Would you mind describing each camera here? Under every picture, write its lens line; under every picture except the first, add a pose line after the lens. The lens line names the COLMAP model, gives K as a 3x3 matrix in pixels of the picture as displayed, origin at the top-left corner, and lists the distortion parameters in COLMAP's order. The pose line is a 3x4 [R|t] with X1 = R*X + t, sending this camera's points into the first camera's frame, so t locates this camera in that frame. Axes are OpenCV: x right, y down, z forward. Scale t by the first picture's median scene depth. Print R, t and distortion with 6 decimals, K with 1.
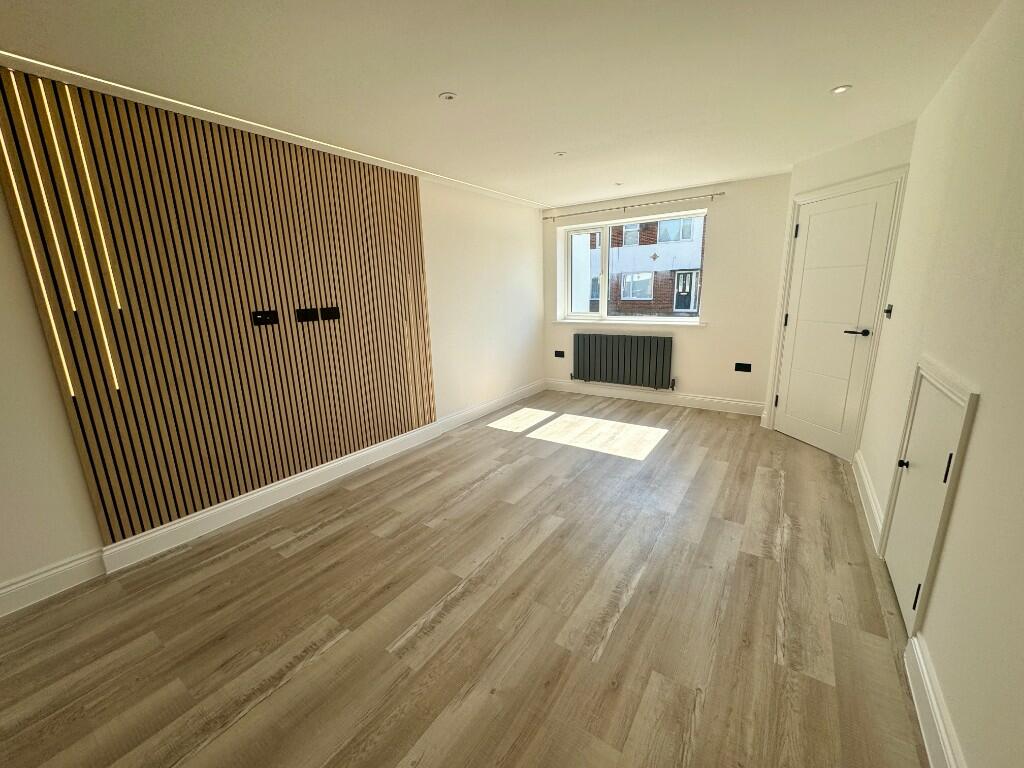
lens RADIAL K [[406.2, 0, 514.6], [0, 406.2, 384.7], [0, 0, 1]] dist [-0.003028, 0.000704]
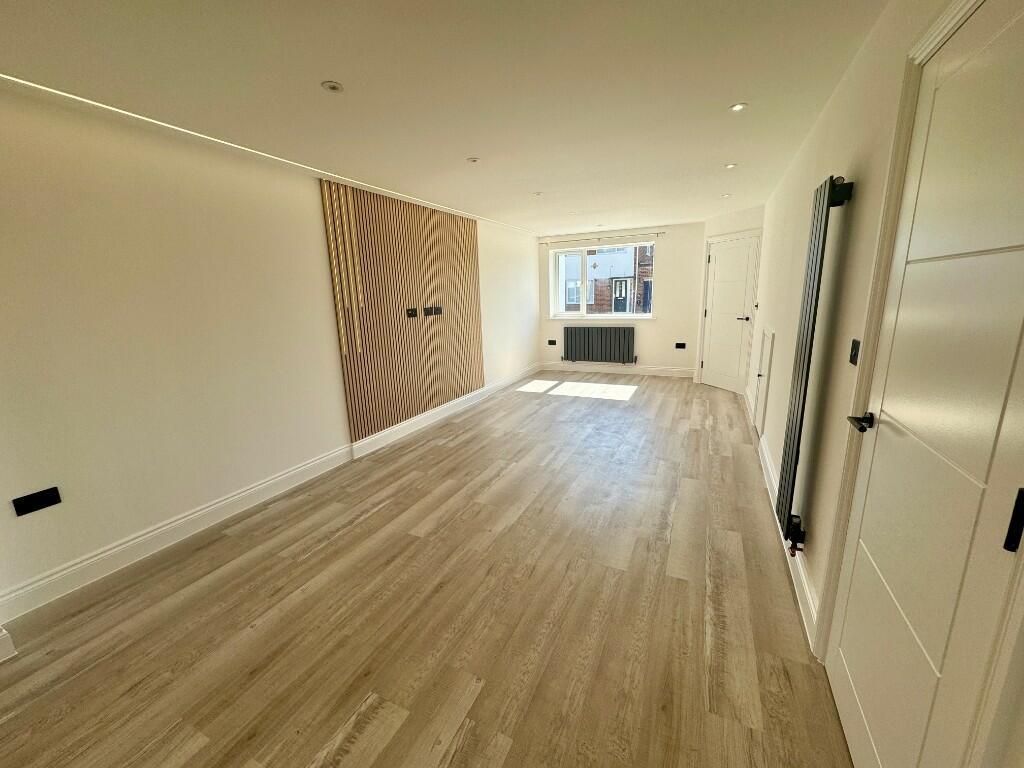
lens RADIAL K [[406.2, 0, 515.9], [0, 406.2, 385.3], [0, 0, 1]] dist [-0.003028, 0.000704]
pose [[0.987840, -0.037408, 0.150907, -0.416727], [0.039293, 0.999182, -0.009526, 0.142420], [-0.150427, 0.015340, 0.988502, -0.603851]]
